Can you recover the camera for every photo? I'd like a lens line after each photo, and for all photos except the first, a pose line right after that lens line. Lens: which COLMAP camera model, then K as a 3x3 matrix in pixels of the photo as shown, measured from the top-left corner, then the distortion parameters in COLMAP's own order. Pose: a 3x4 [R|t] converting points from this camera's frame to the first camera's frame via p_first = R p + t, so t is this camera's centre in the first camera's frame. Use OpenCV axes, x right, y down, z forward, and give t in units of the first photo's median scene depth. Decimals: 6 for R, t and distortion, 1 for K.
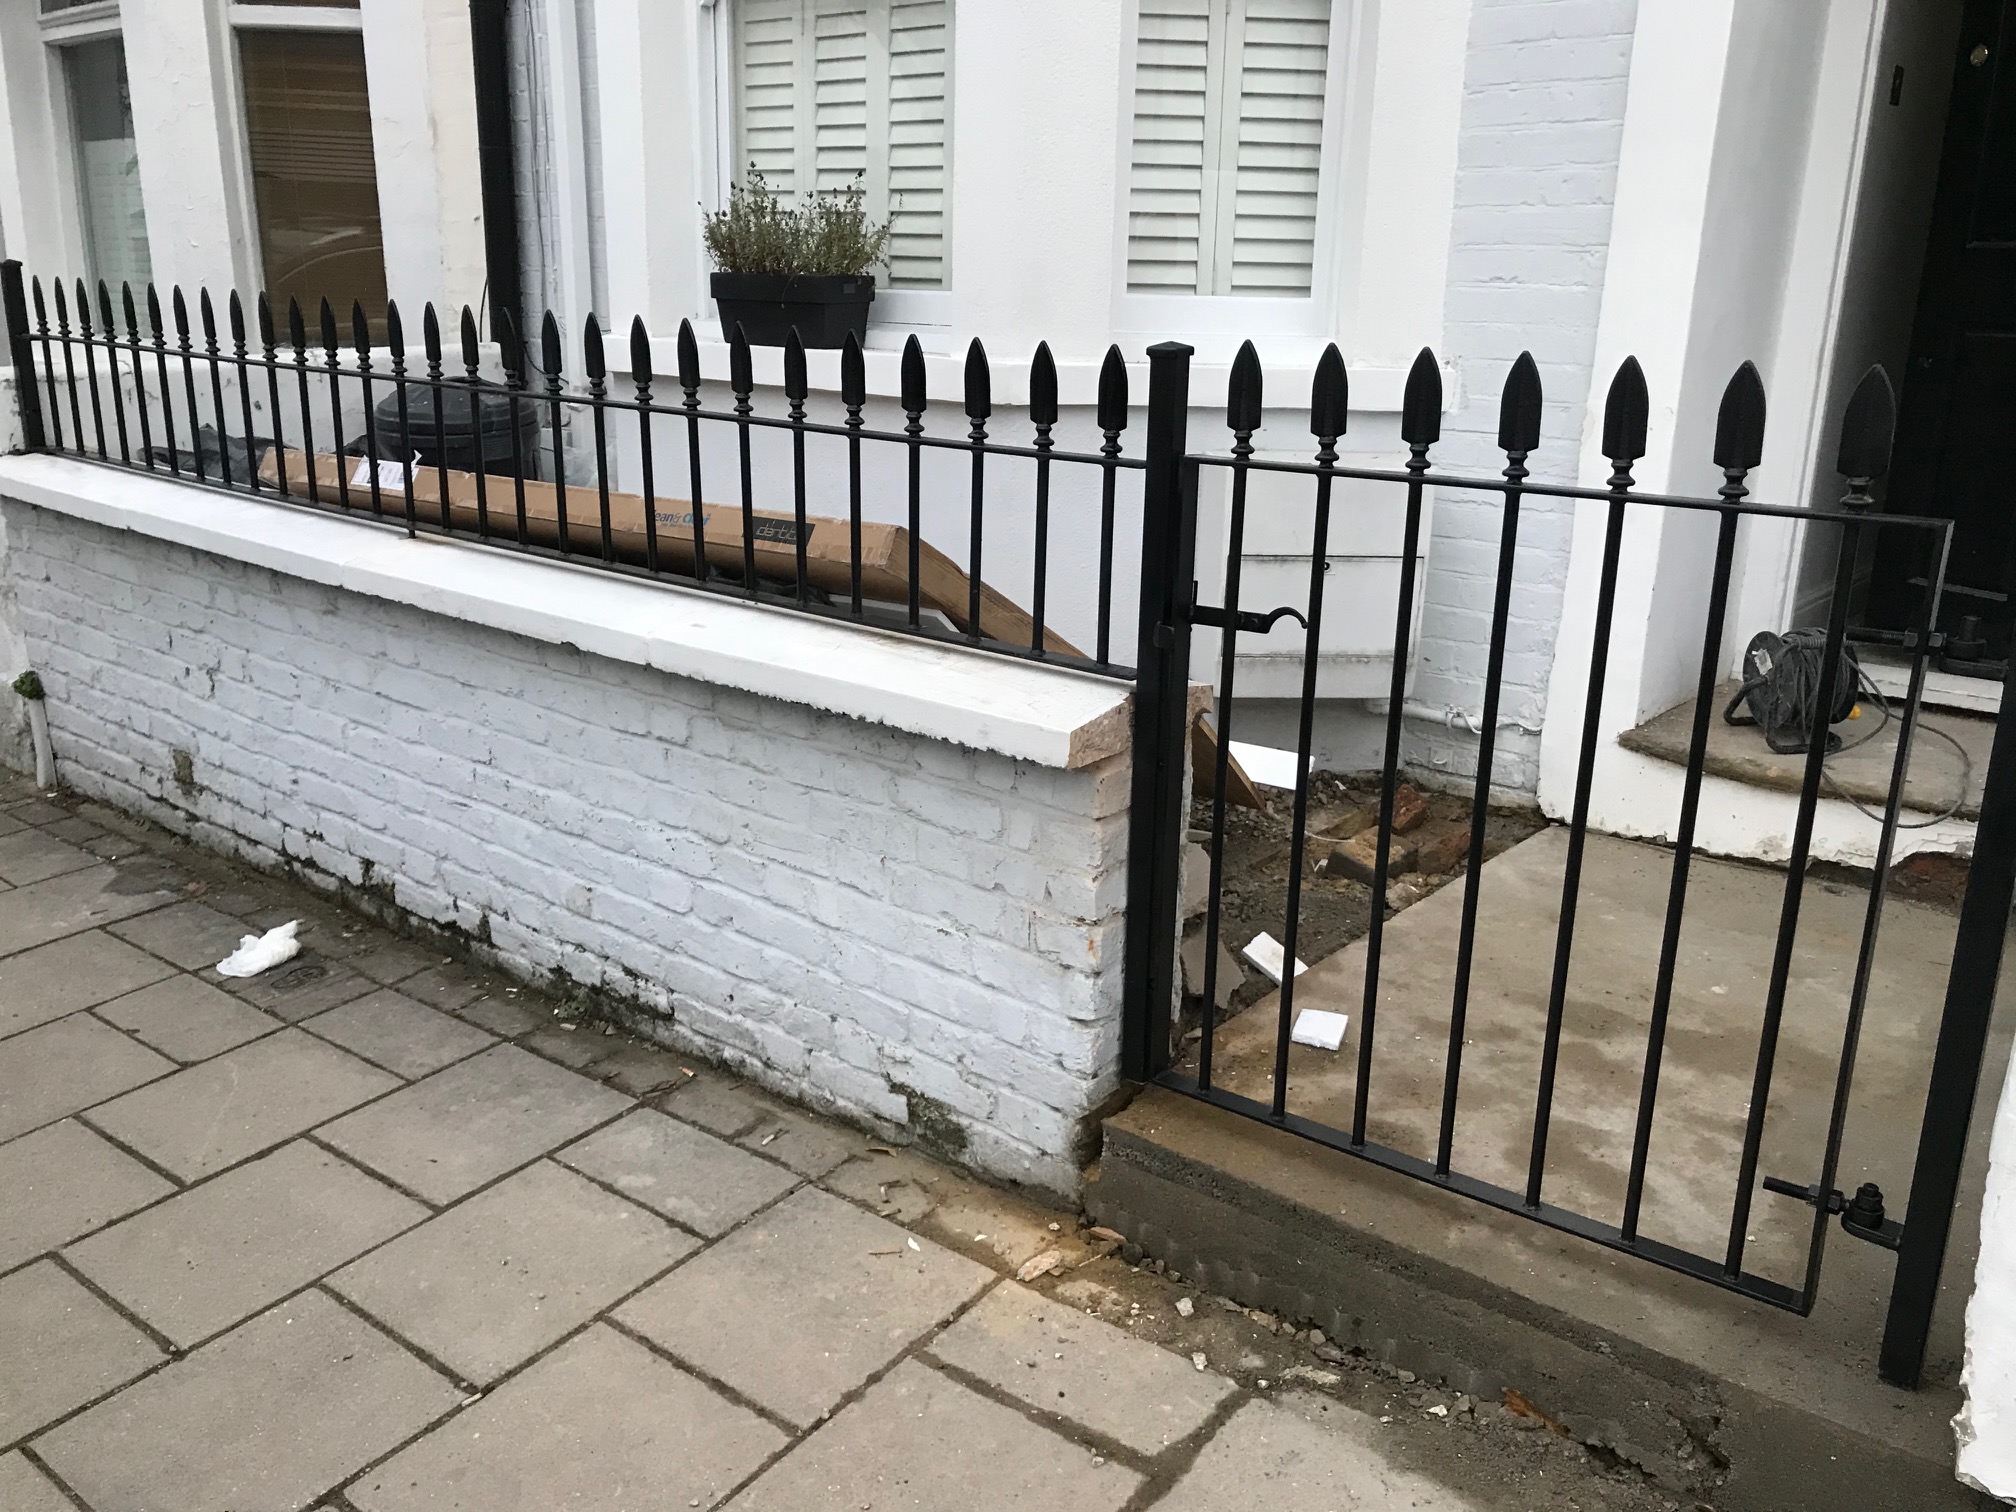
lens RADIAL K [[1652.7, 0, 1005.8], [0, 1652.7, 746.2], [0, 0, 1]] dist [0.009450, -0.005007]
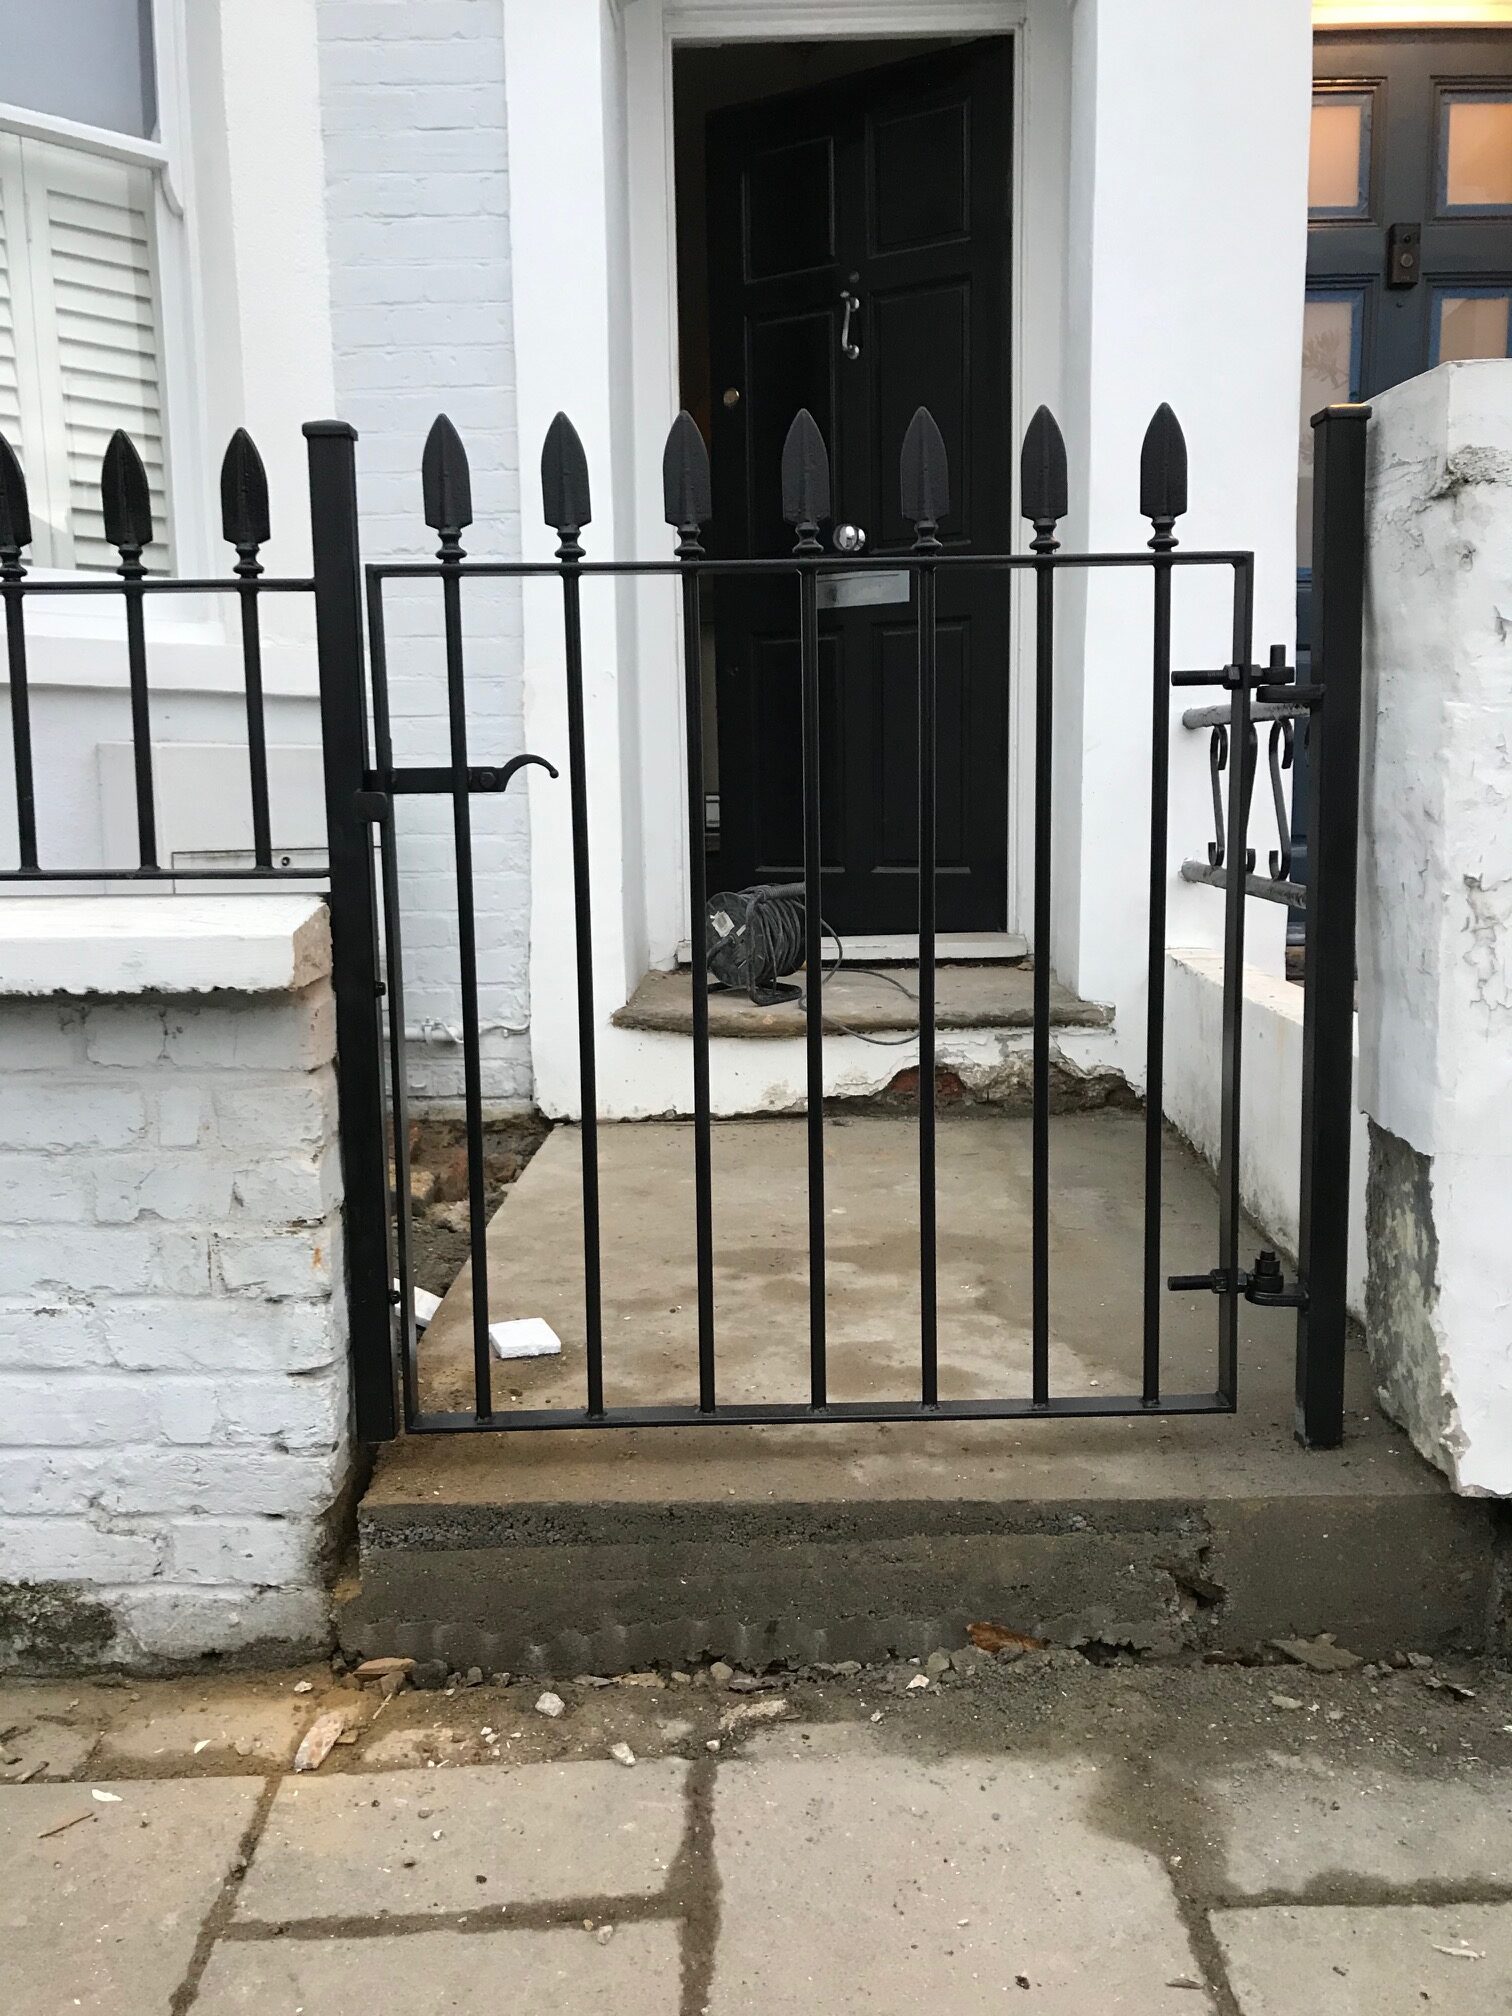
lens RADIAL K [[1652.7, 0, 740.8], [0, 1652.7, 1007.9], [0, 0, 1]] dist [0.009450, -0.005007]
pose [[0.775012, -0.115099, 0.621376, -0.233798], [0.200479, 0.977263, -0.069027, 0.100208], [-0.599303, 0.178070, 0.780466, 0.308267]]
